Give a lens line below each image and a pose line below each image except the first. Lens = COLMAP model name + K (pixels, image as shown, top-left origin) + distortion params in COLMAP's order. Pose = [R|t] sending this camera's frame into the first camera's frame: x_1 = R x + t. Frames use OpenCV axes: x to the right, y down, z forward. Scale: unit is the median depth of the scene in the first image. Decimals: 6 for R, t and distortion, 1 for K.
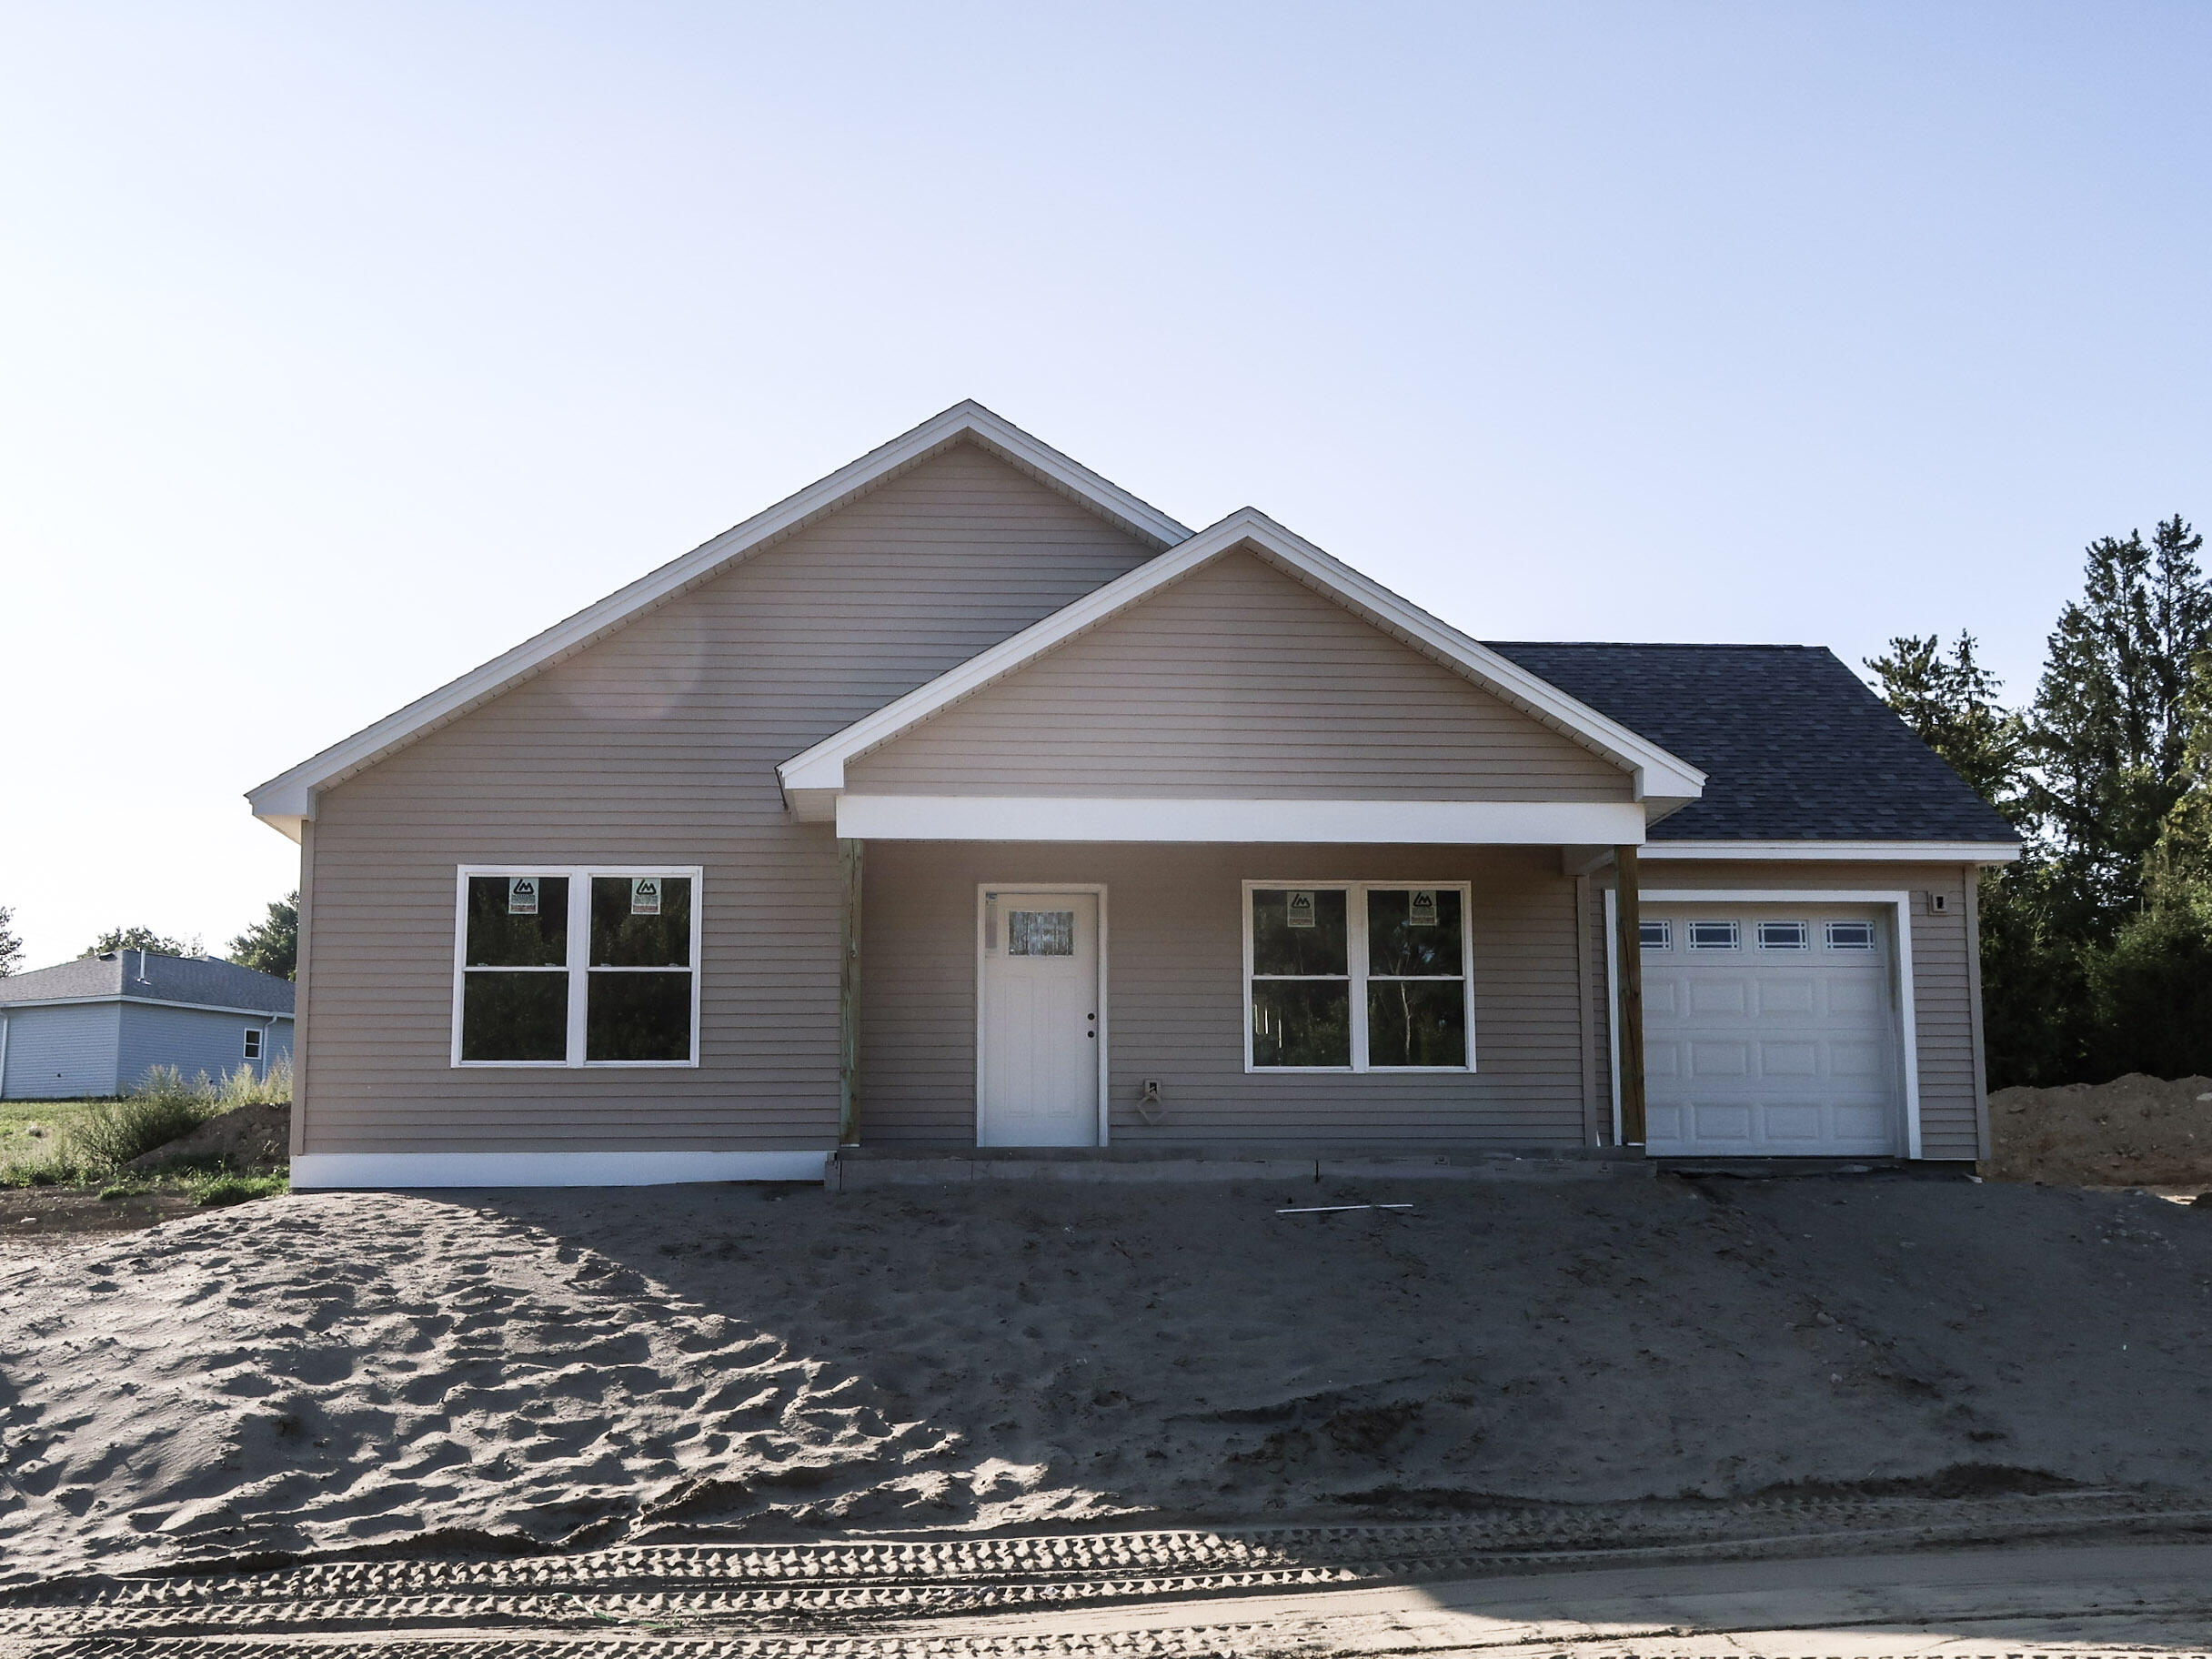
lens RADIAL K [[2724.0, 0, 1106.0], [0, 2724.0, 829.5], [0, 0, 1]] dist [0.016552, -0.037883]
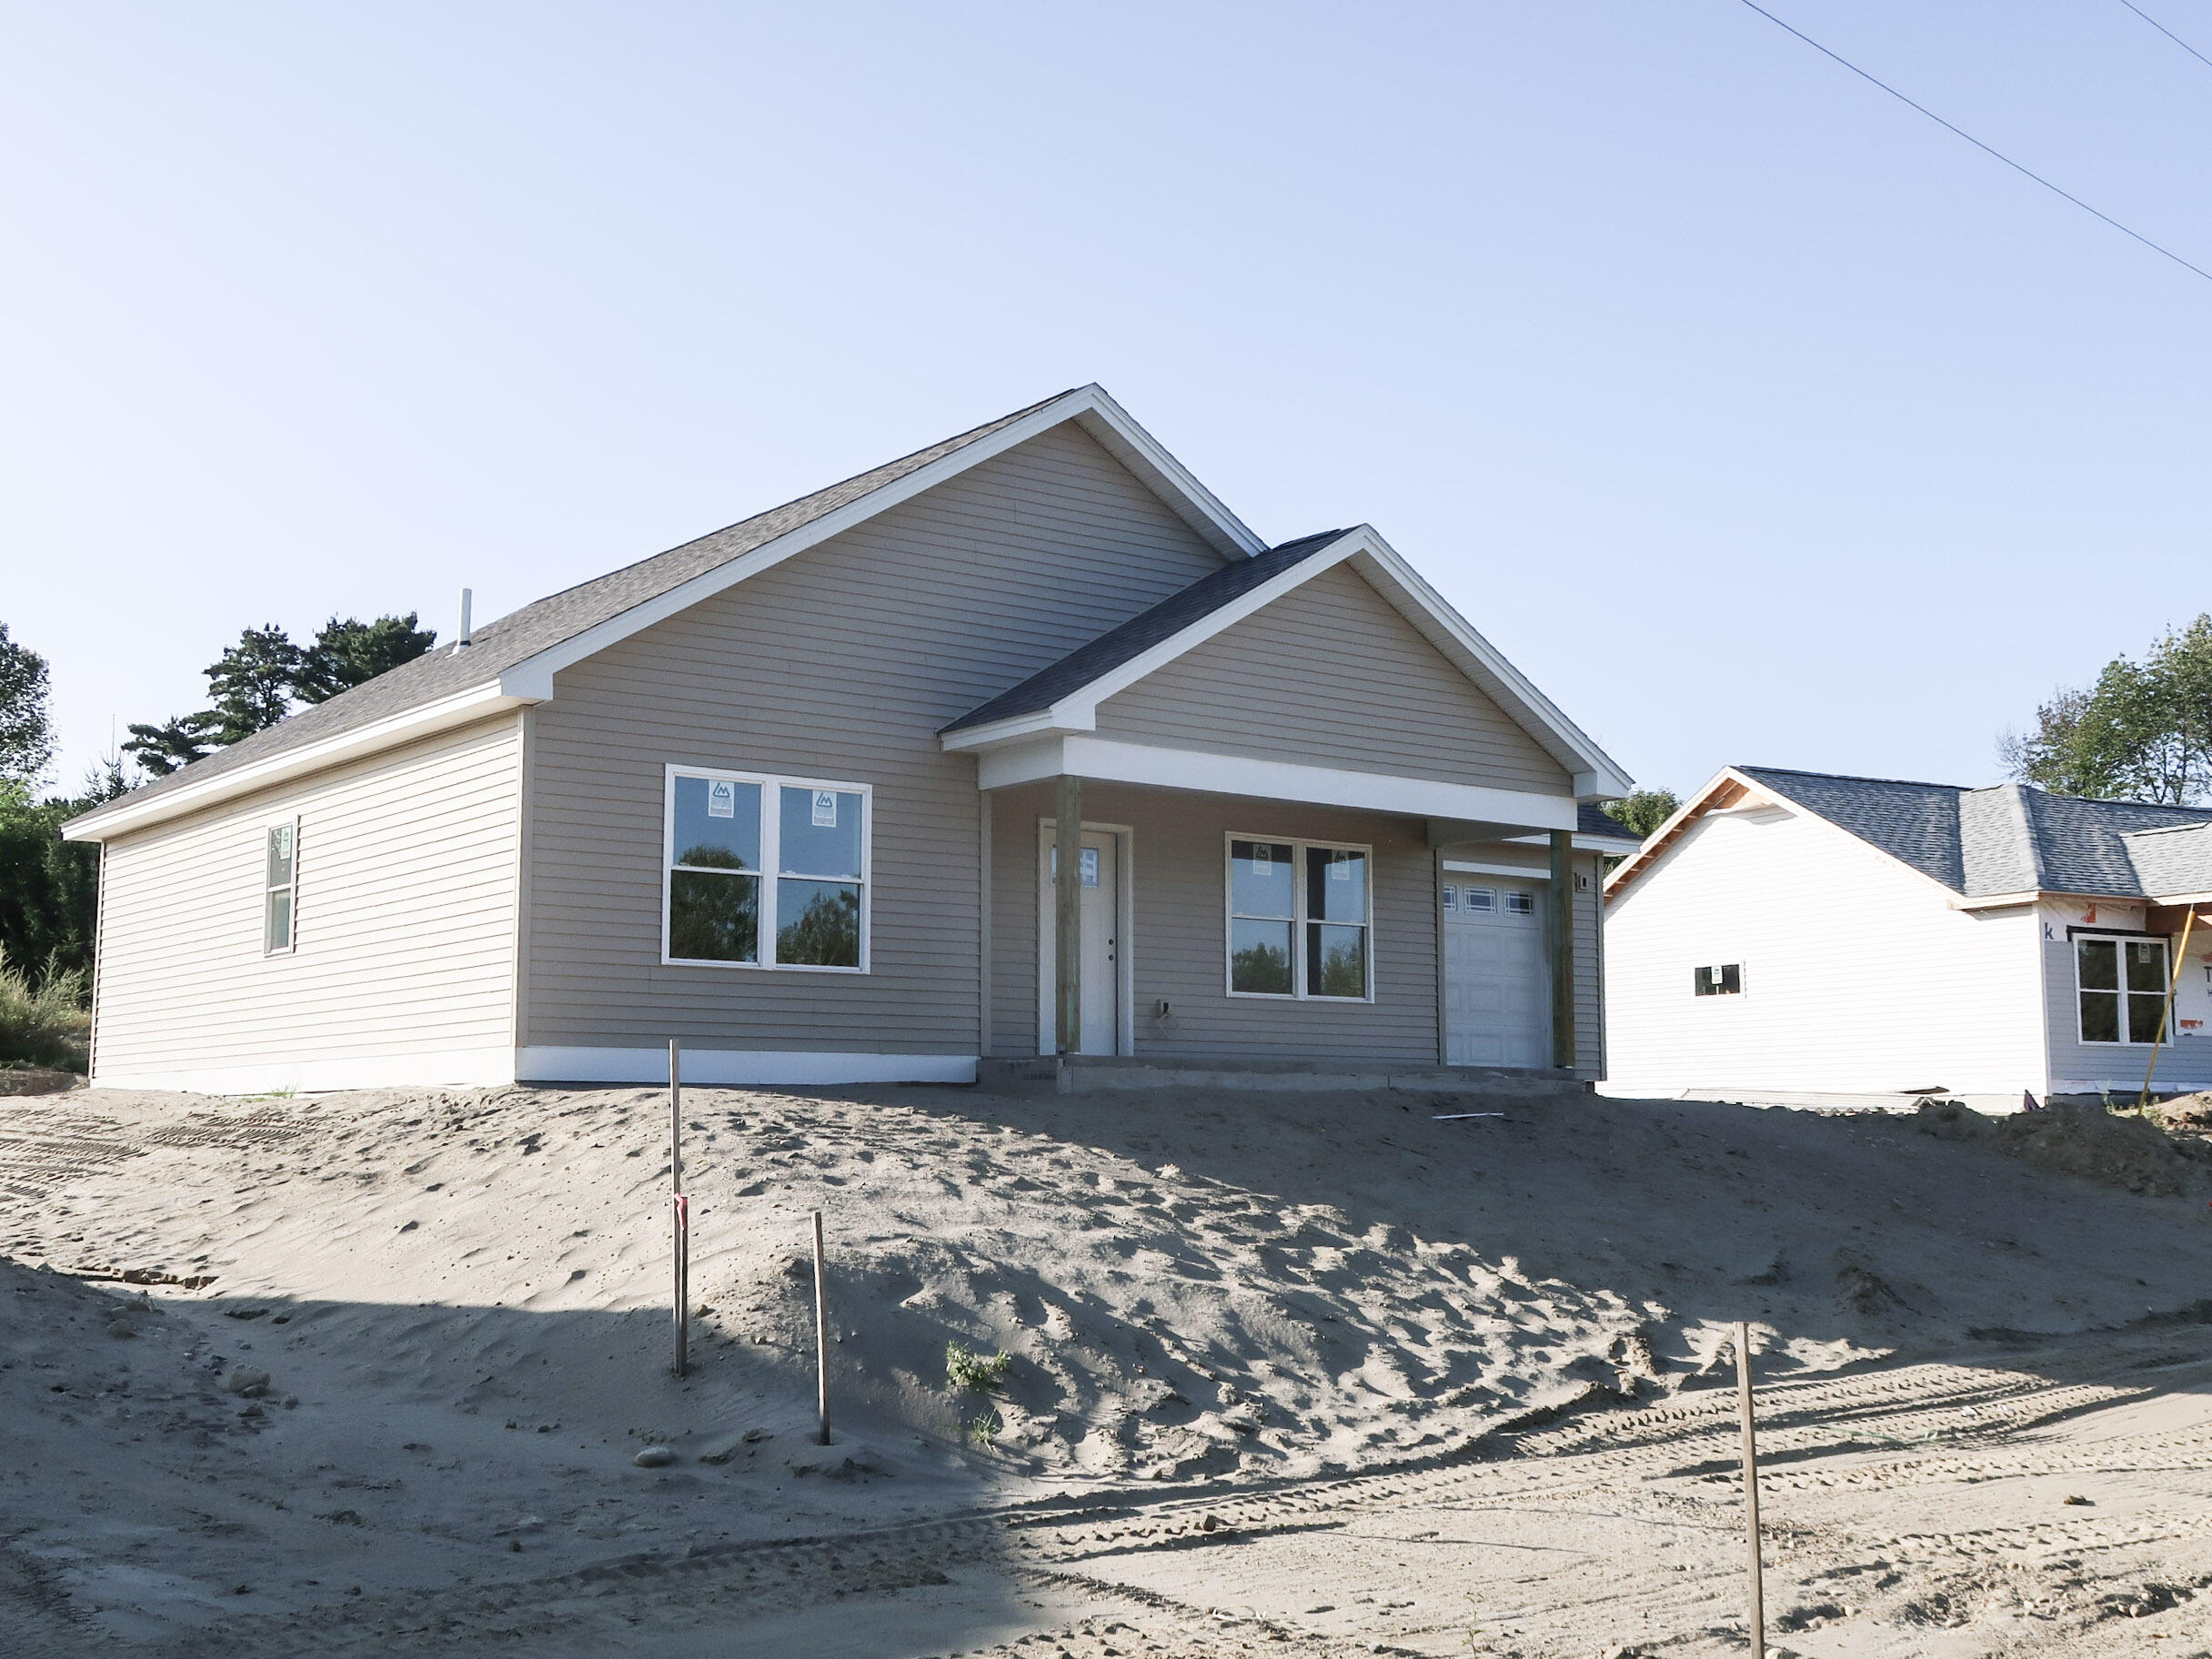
lens RADIAL K [[2590.1, 0, 1106.0], [0, 2590.1, 829.5], [0, 0, 1]] dist [0.027198, -0.012305]
pose [[0.836049, 0.072023, 0.543907, -0.646671], [-0.089473, 0.995973, 0.005646, 0.017880], [-0.541311, -0.053385, 0.839126, 0.110742]]
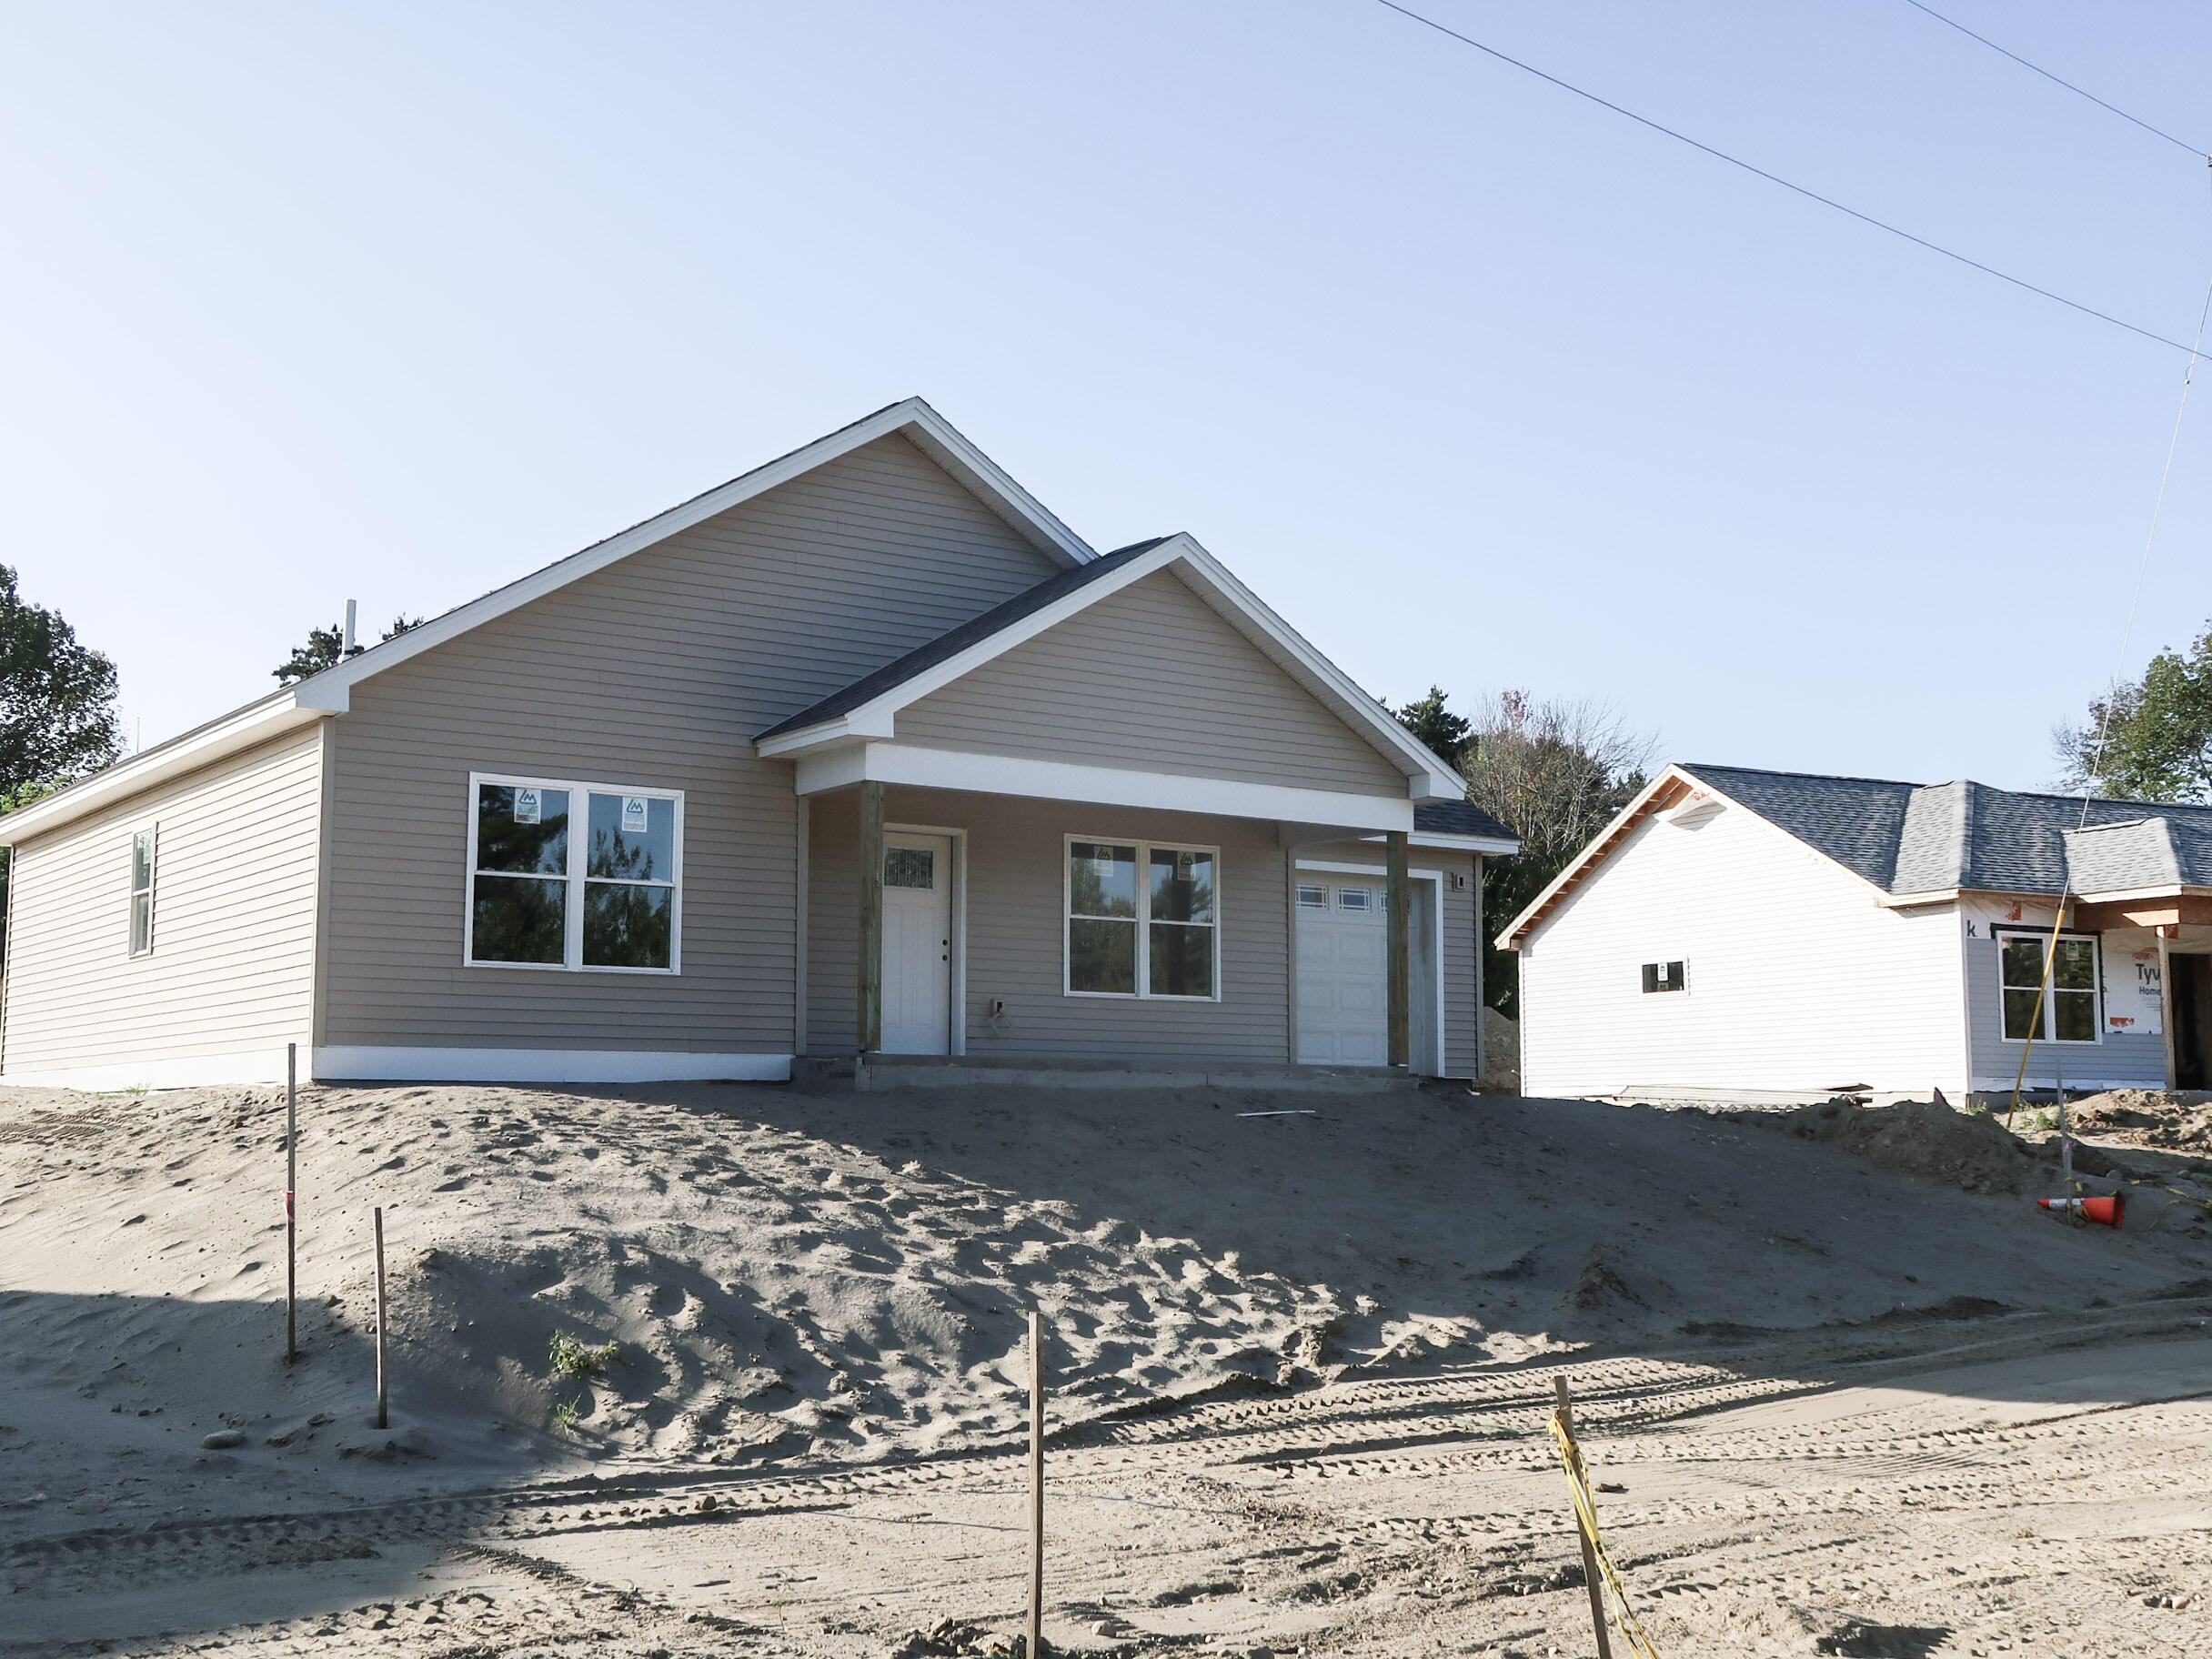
lens RADIAL K [[2590.1, 0, 1106.0], [0, 2590.1, 829.5], [0, 0, 1]] dist [0.027198, -0.012305]
pose [[0.857193, 0.068309, 0.510445, -0.555182], [-0.085967, 0.996237, 0.011046, 0.003180], [-0.507769, -0.053350, 0.859840, 0.025747]]
